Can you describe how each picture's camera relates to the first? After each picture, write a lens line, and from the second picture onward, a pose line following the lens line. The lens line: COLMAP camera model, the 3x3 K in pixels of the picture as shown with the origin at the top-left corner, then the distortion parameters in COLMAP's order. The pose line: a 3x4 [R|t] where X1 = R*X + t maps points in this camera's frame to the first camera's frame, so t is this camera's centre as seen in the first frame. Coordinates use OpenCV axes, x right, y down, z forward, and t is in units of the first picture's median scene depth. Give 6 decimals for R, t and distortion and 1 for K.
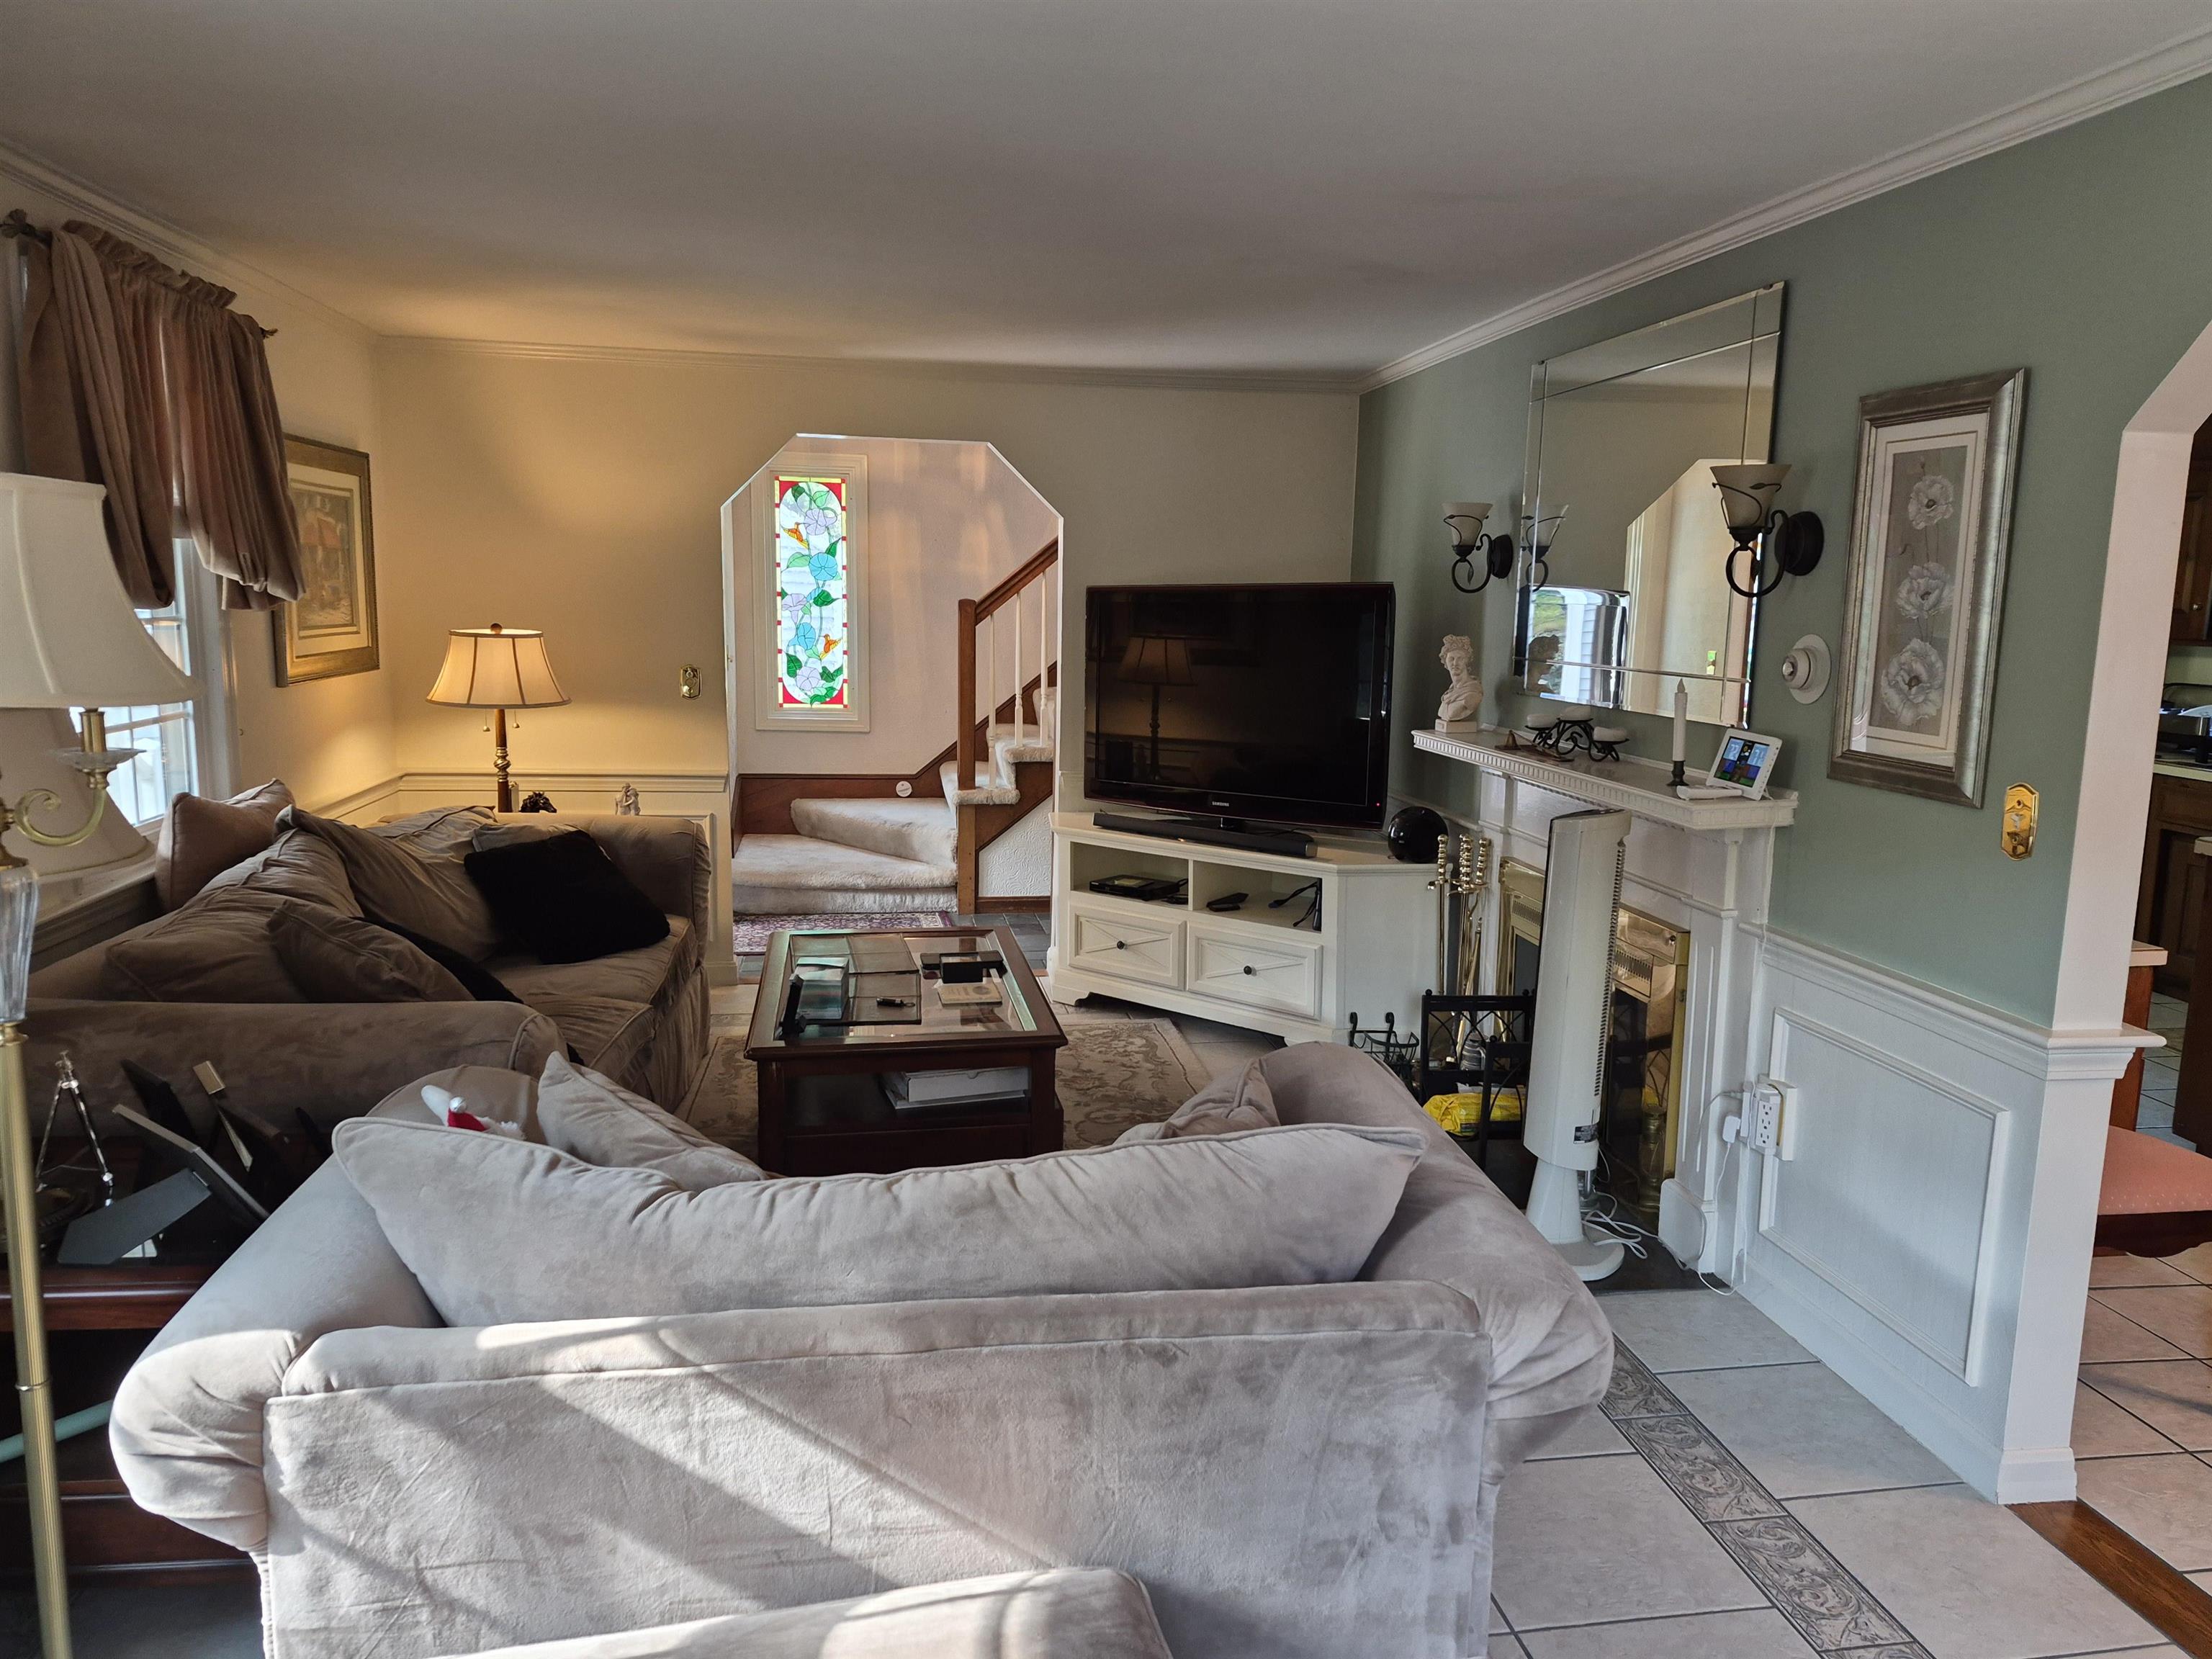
lens RADIAL K [[1516.2, 0, 1109.4], [0, 1516.2, 845.2], [0, 0, 1]] dist [0.100374, -0.111352]
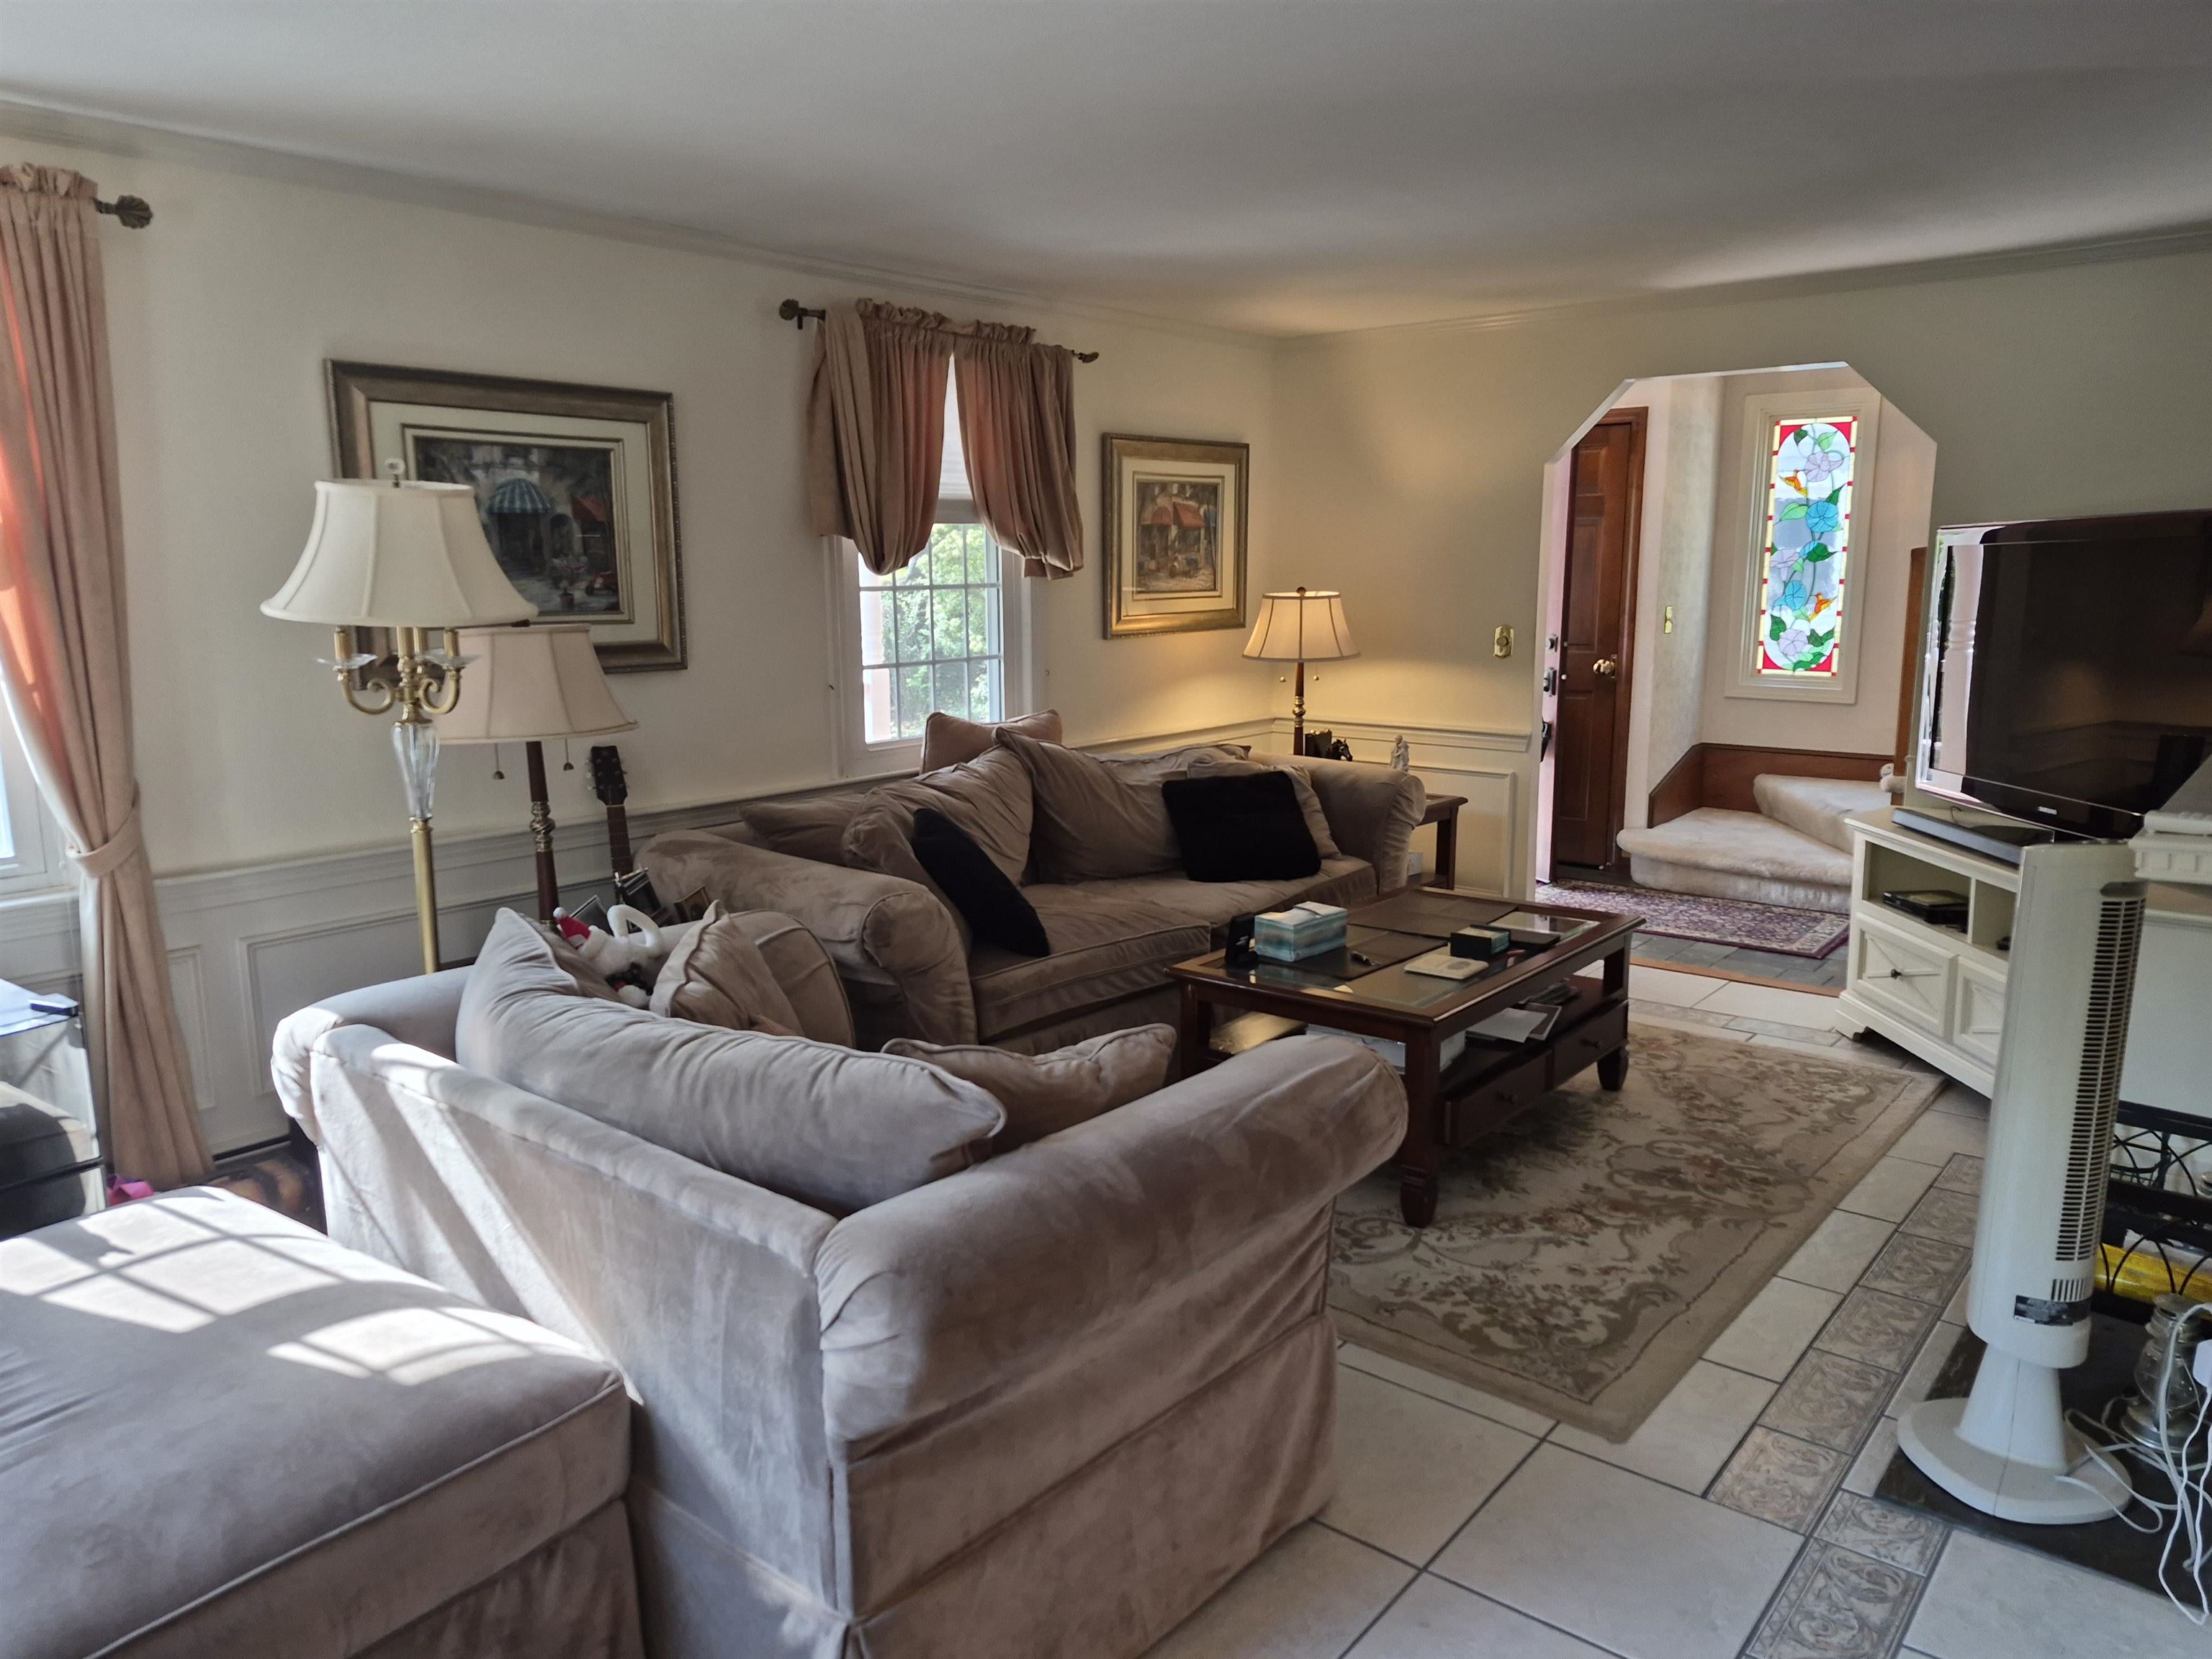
lens RADIAL K [[1523.8, 0, 1149.8], [0, 1523.8, 820.1], [0, 0, 1]] dist [0.186962, -0.288625]
pose [[0.674701, 0.104660, -0.730633, 0.362422], [-0.102782, 0.993573, 0.047412, -0.015134], [0.730900, 0.043107, 0.681122, 0.152677]]
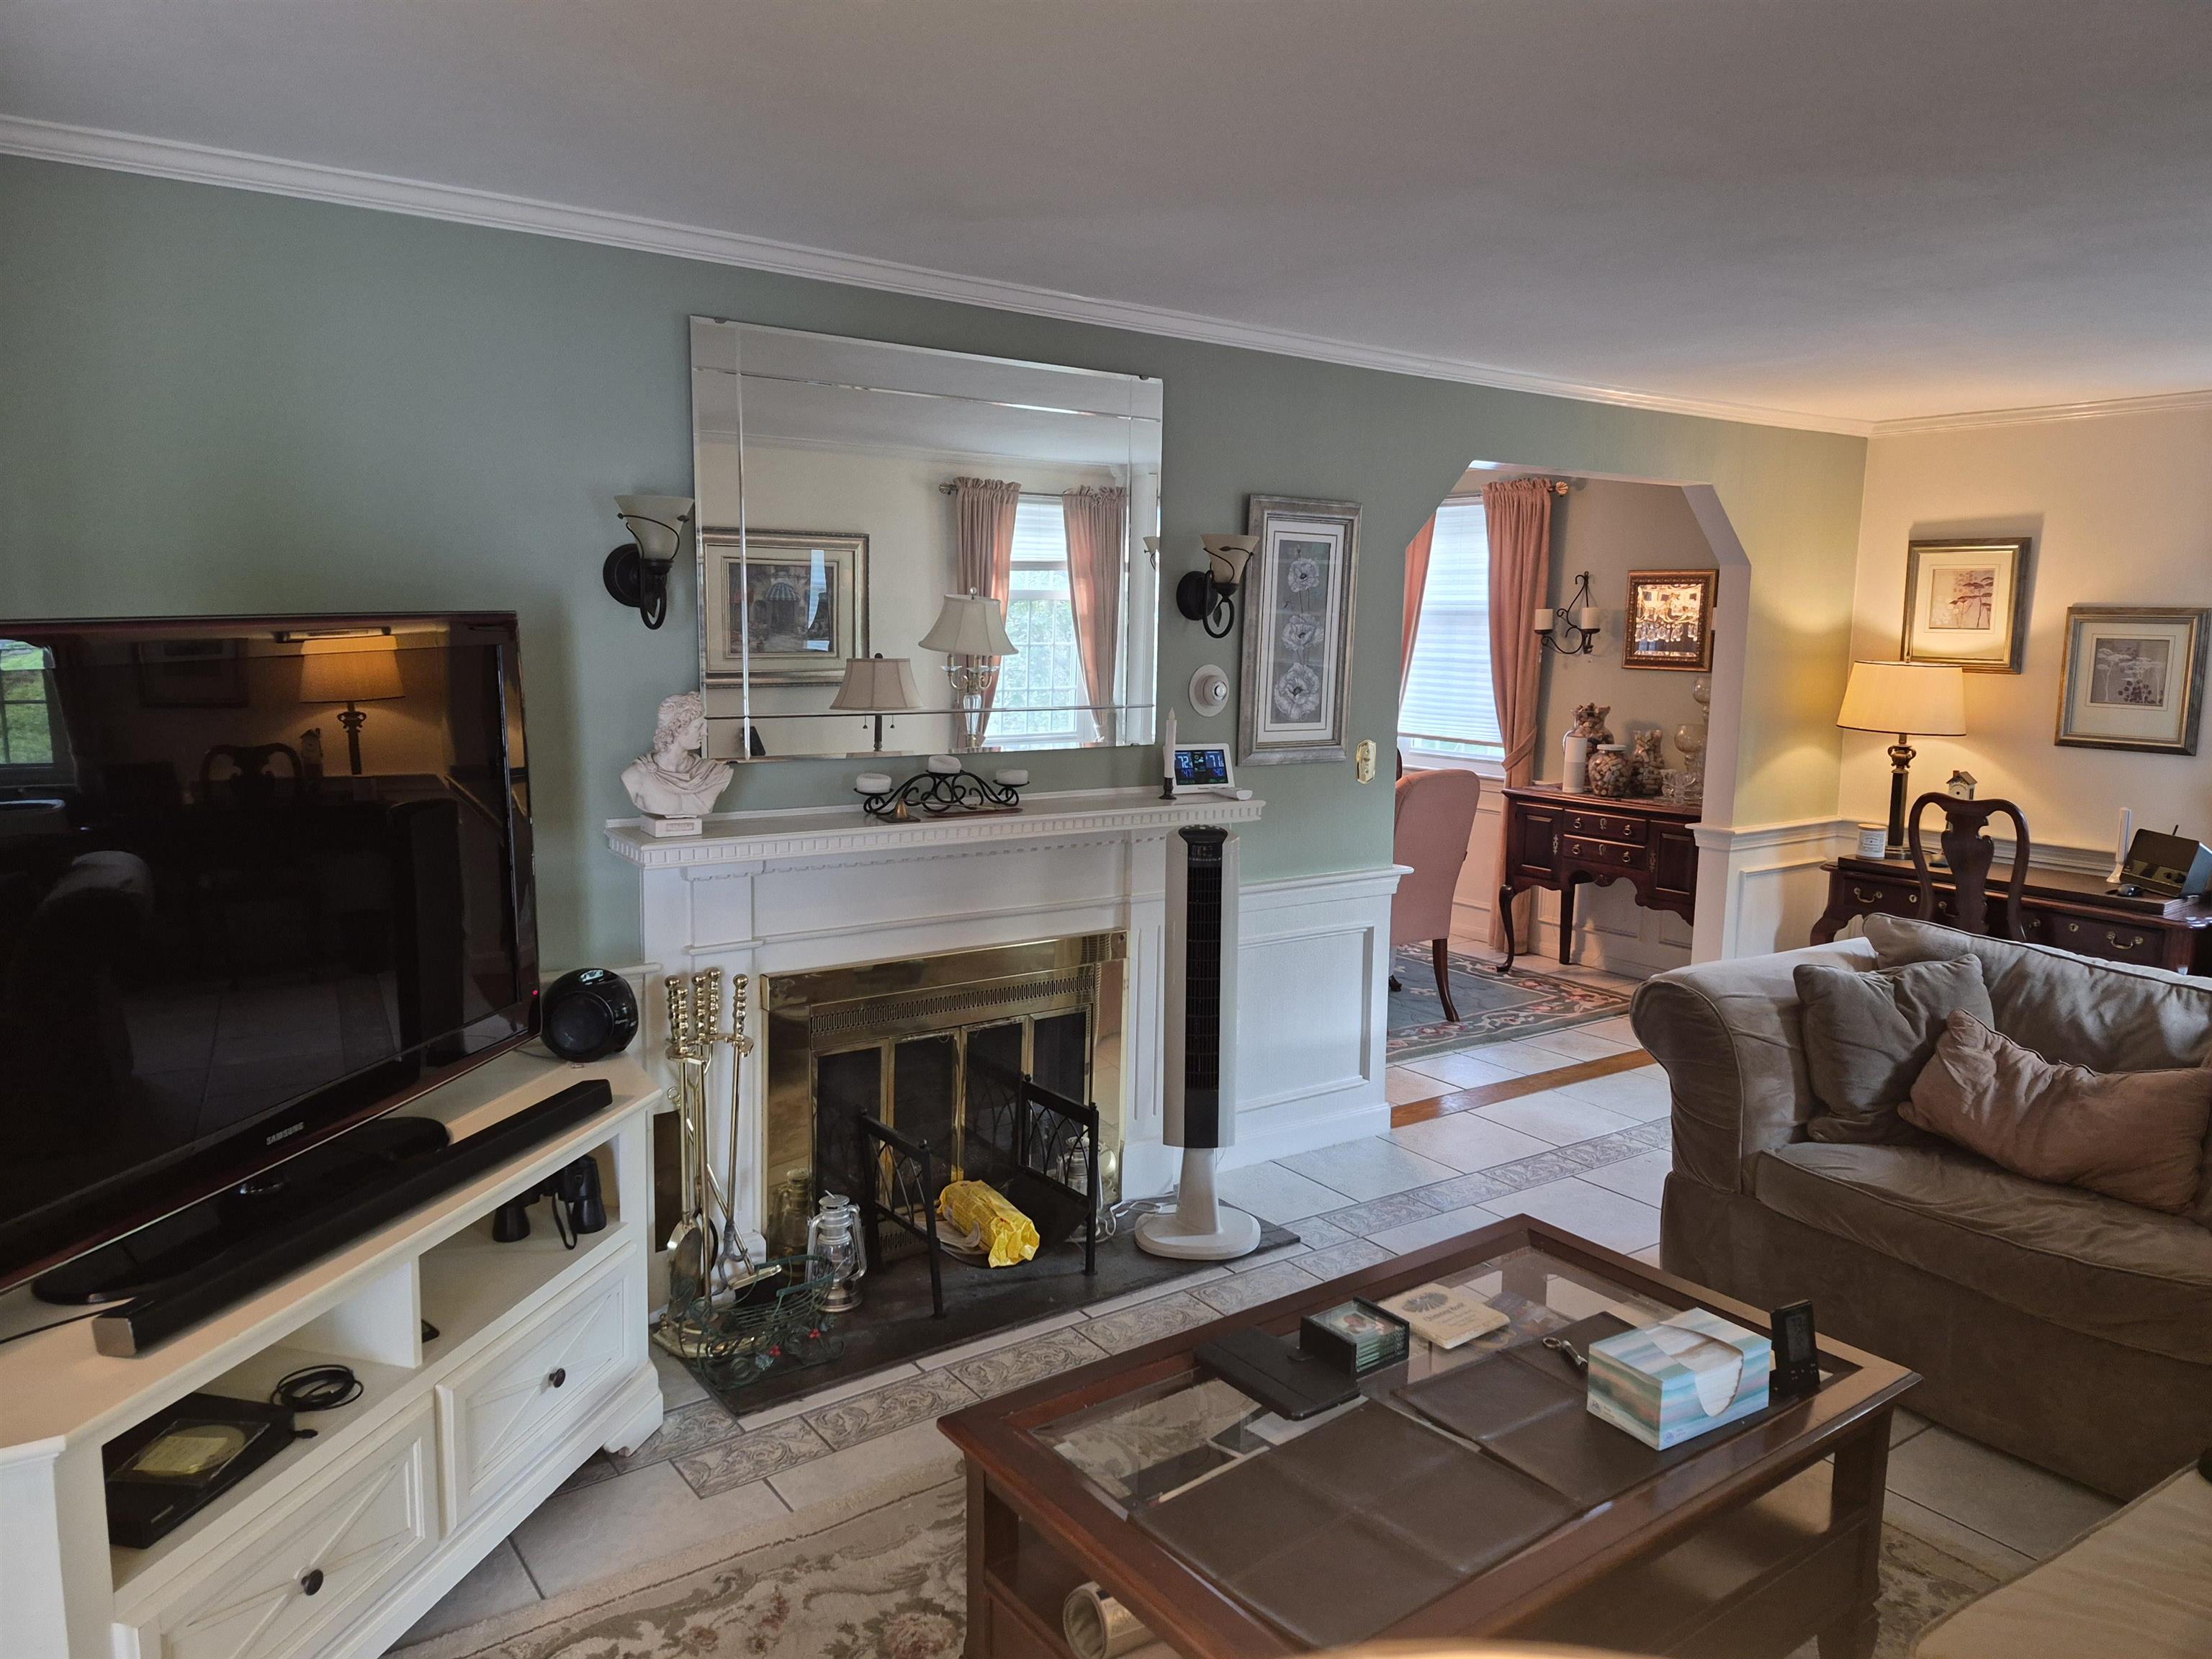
lens RADIAL K [[1516.2, 0, 1109.4], [0, 1516.2, 845.2], [0, 0, 1]] dist [0.100374, -0.111352]
pose [[-0.452506, -0.158870, 0.877495, -0.413610], [0.122423, 0.963619, 0.237594, -0.188321], [-0.883318, 0.214938, -0.416594, 1.012132]]
